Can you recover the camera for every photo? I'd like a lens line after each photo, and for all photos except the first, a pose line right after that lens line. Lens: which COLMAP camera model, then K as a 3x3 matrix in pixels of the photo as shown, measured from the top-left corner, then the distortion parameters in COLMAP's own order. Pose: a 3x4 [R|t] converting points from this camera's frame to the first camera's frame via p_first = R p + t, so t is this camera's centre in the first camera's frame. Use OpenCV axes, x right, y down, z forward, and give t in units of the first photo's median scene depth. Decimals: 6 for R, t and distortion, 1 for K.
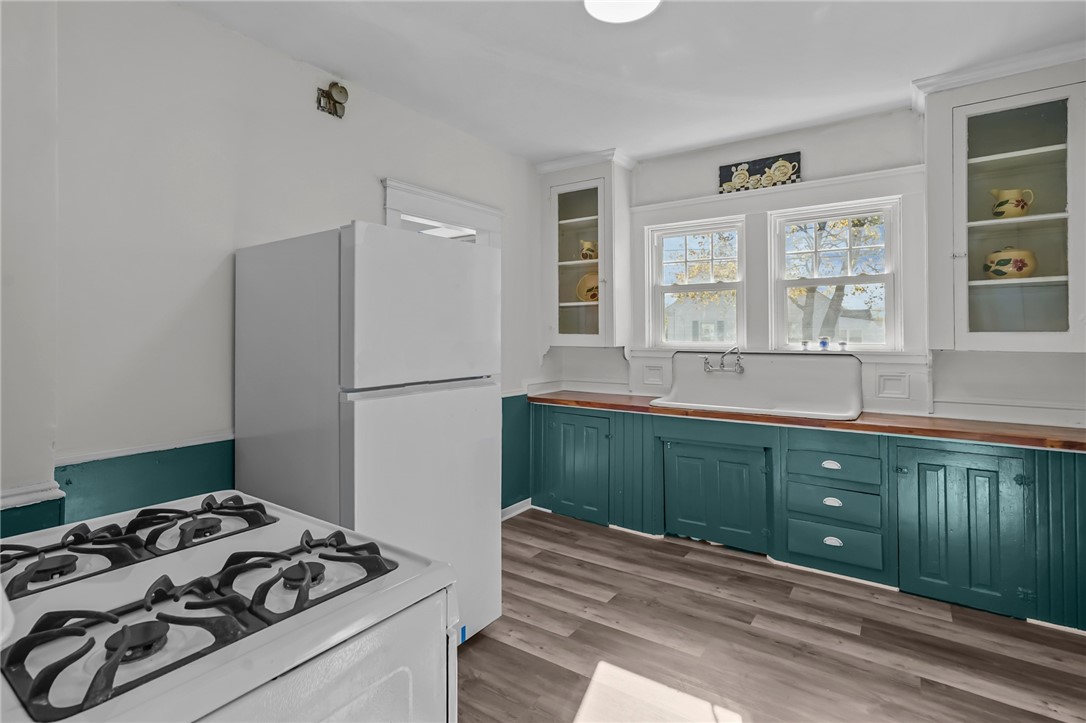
lens RADIAL K [[530.2, 0, 536.9], [0, 530.2, 330.7], [0, 0, 1]] dist [0.017391, 0.000531]
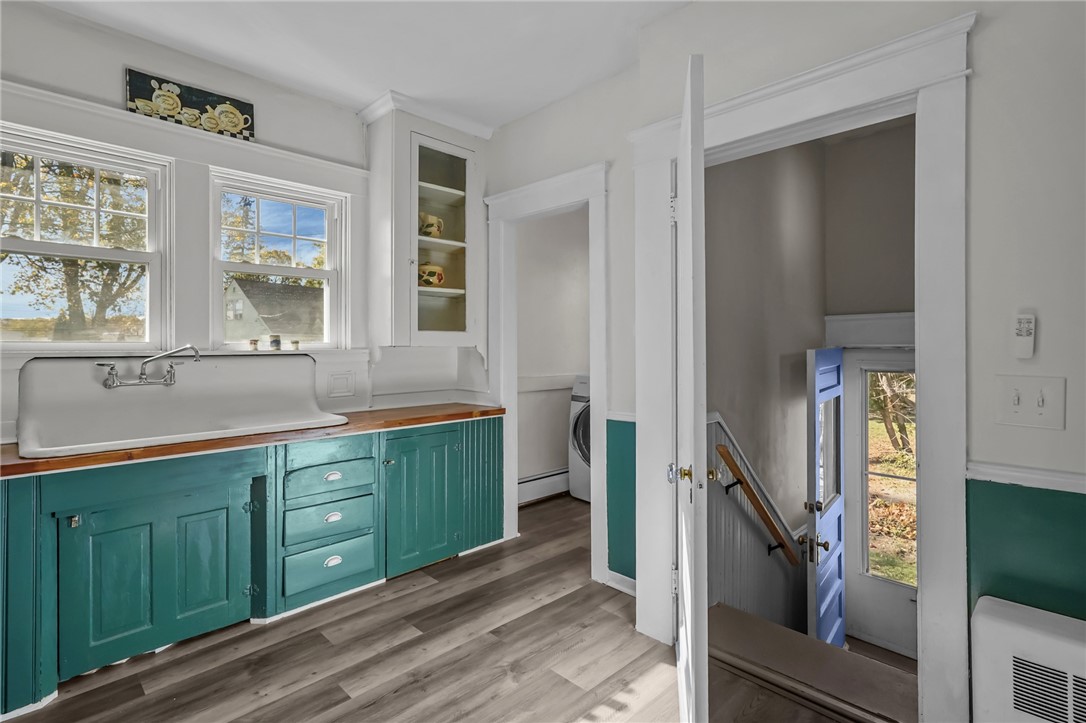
lens RADIAL K [[535.8, 0, 540.5], [0, 535.8, 344.2], [0, 0, 1]] dist [0.019915, 0.001223]
pose [[0.195777, 0.002856, 0.980644, -0.278791], [-0.003617, 0.999991, -0.002190, 0.034280], [-0.980642, -0.003118, 0.195786, 0.510701]]
